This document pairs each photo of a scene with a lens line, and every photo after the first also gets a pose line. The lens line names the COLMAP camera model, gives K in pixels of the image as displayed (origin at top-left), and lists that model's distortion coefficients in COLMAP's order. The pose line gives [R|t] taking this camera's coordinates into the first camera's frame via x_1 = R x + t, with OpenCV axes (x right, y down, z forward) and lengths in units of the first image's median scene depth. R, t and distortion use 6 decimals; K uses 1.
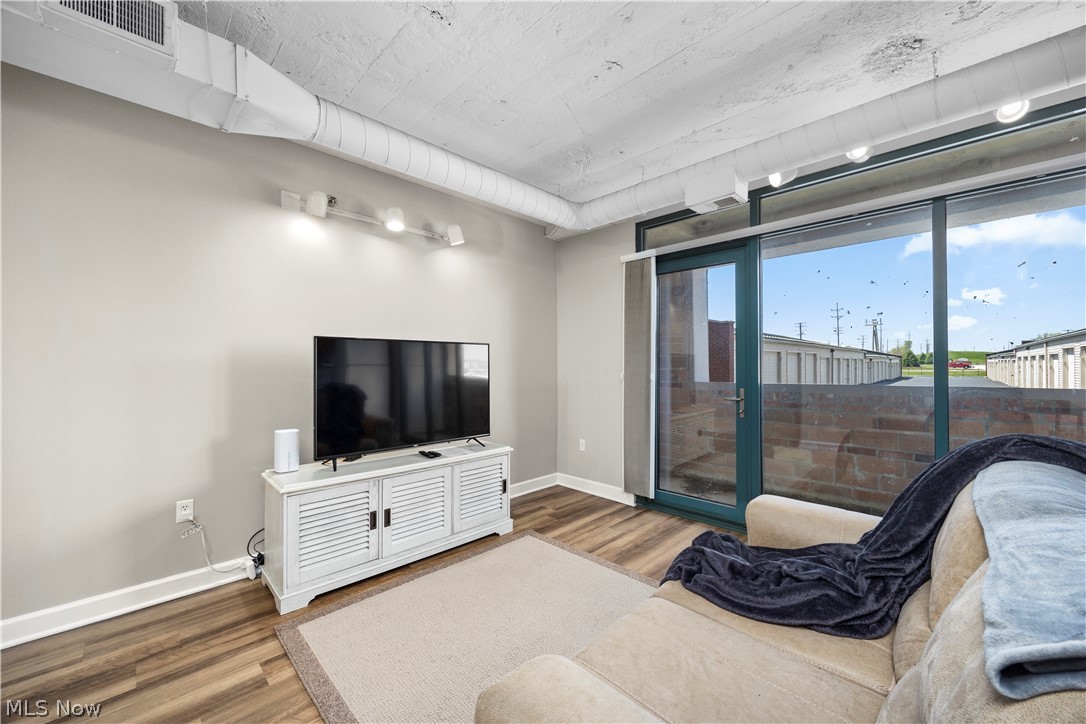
lens RADIAL K [[418.9, 0, 548.1], [0, 418.9, 361.5], [0, 0, 1]] dist [-0.003252, 0.000268]
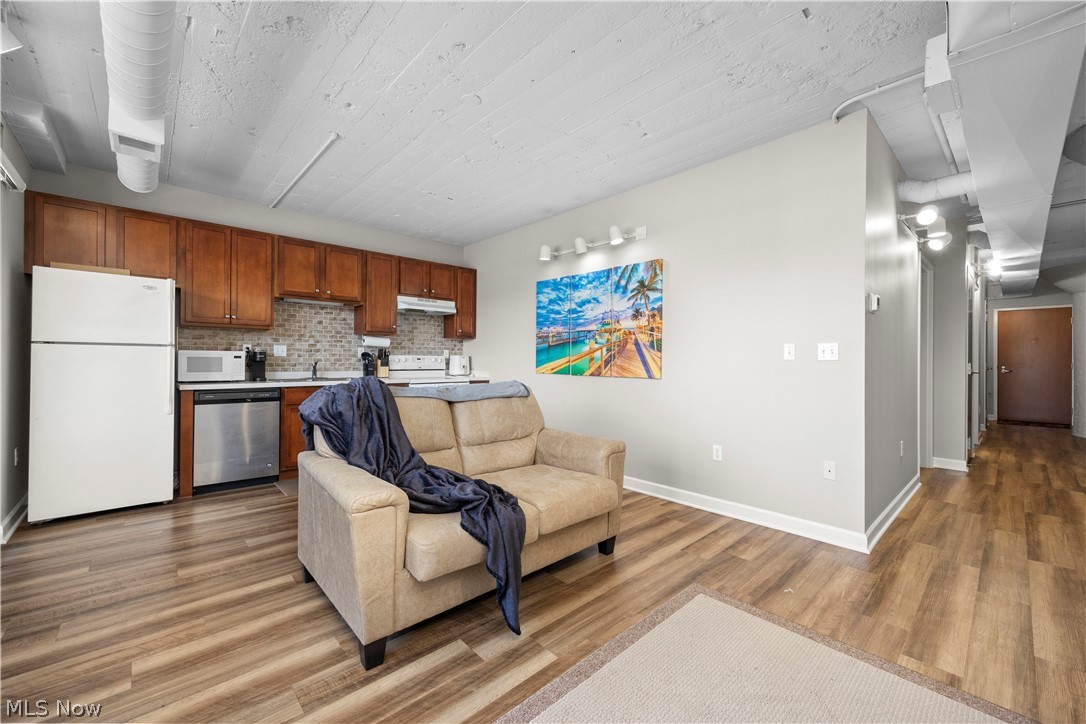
lens RADIAL K [[418.9, 0, 551.7], [0, 418.9, 366.7], [0, 0, 1]] dist [-0.003252, 0.000268]
pose [[-0.999508, -0.002361, 0.031285, 0.080016], [-0.002127, 0.999969, 0.007527, 0.044364], [-0.031301, 0.007457, -0.999482, 1.141353]]
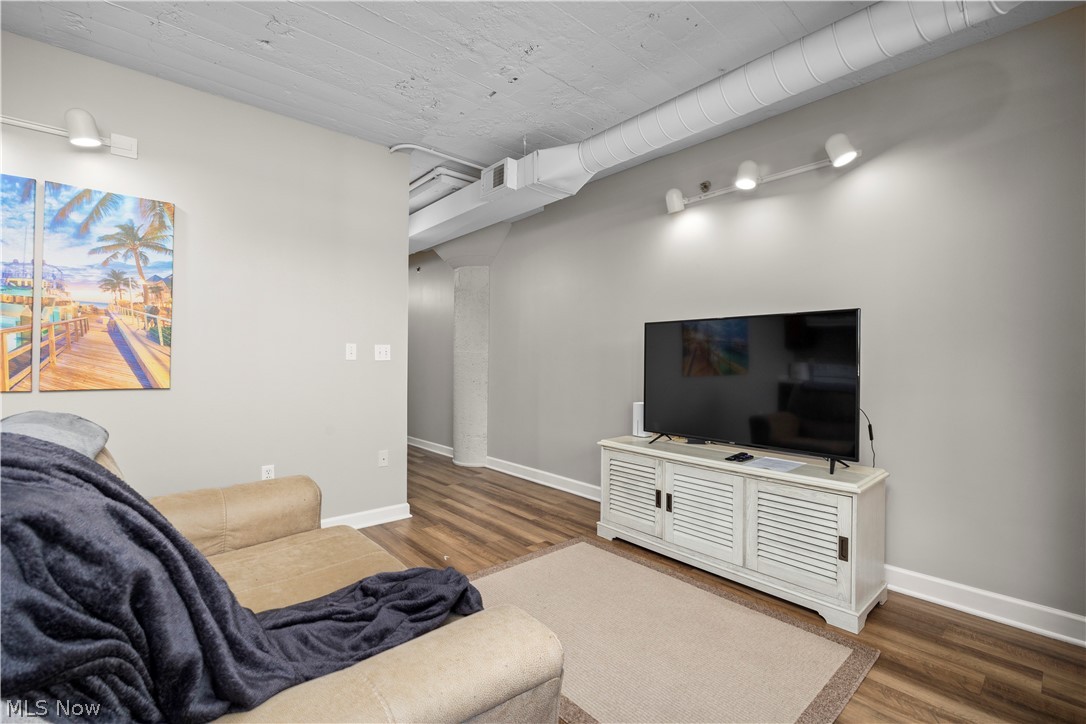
lens RADIAL K [[480.4, 0, 536.2], [0, 480.4, 356.6], [0, 0, 1]] dist [-0.007313, -0.001451]
pose [[-0.077069, -0.005232, -0.997012, 0.648677], [0.000215, 0.999986, -0.005265, 0.032385], [0.997026, -0.000620, -0.077067, 0.663533]]
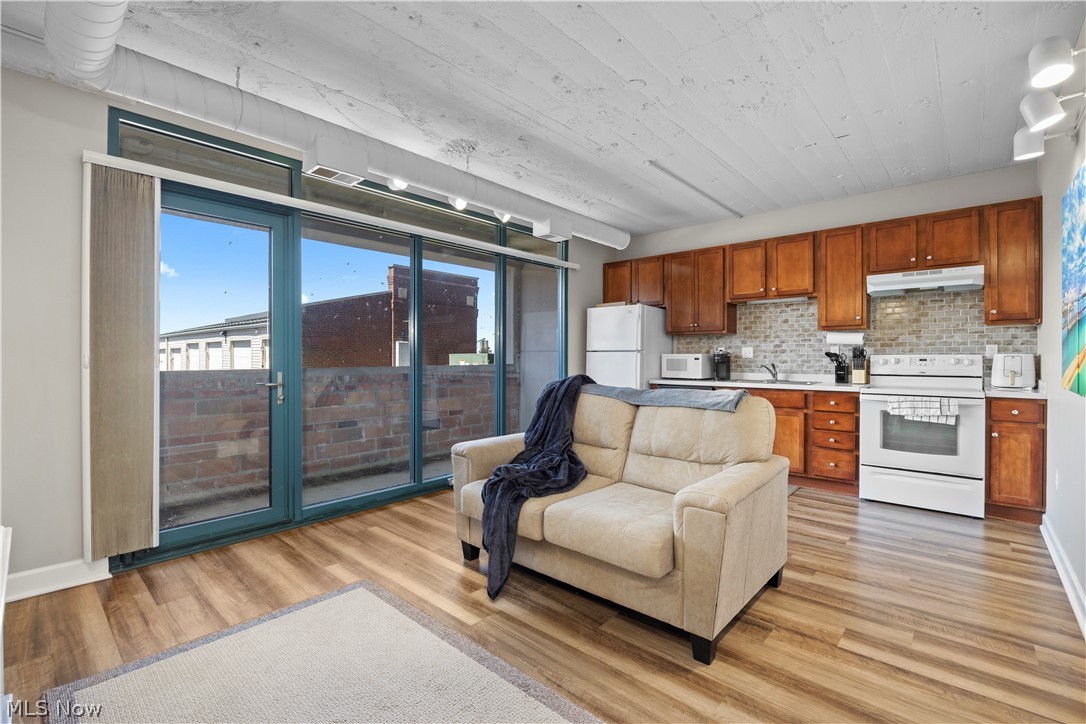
lens RADIAL K [[480.4, 0, 539.9], [0, 480.4, 357.0], [0, 0, 1]] dist [-0.007313, -0.001451]
pose [[-0.045606, 0.006743, 0.998937, -0.636288], [-0.009157, 0.999932, -0.007168, 0.037230], [-0.998918, -0.009474, -0.045541, 0.526846]]
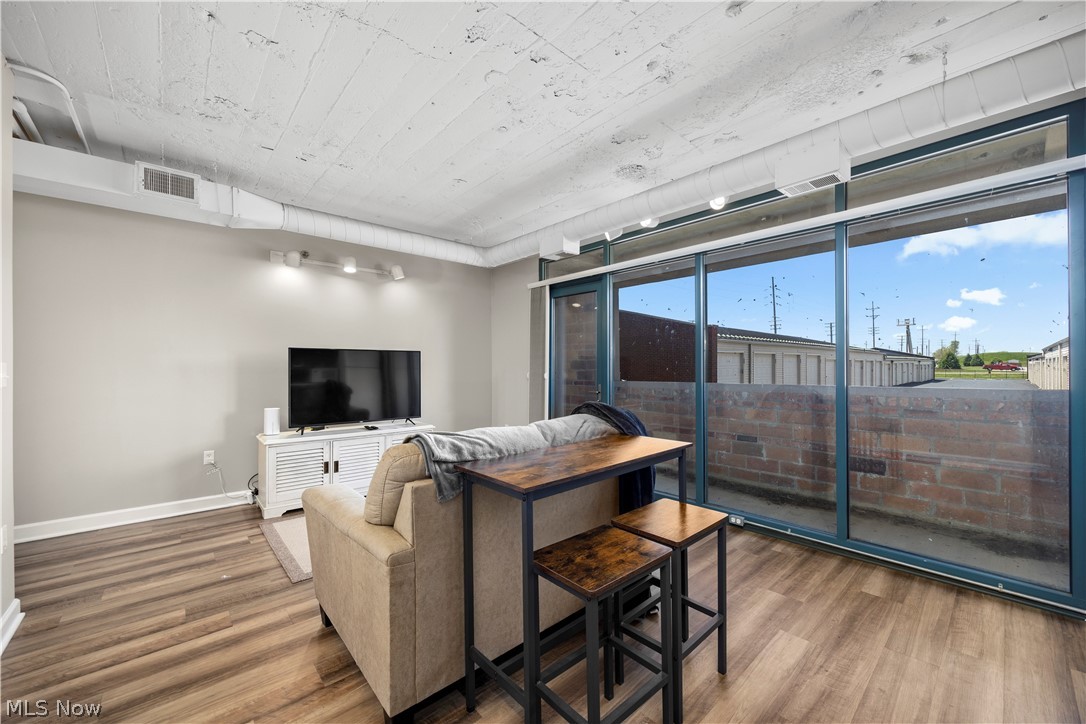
lens RADIAL K [[418.9, 0, 544.2], [0, 418.9, 365.2], [0, 0, 1]] dist [-0.003252, 0.000268]
pose [[0.998253, 0.002464, -0.059032, 0.395889], [-0.002085, 0.999977, 0.006478, -0.006542], [0.059046, -0.006343, 0.998235, -0.407408]]
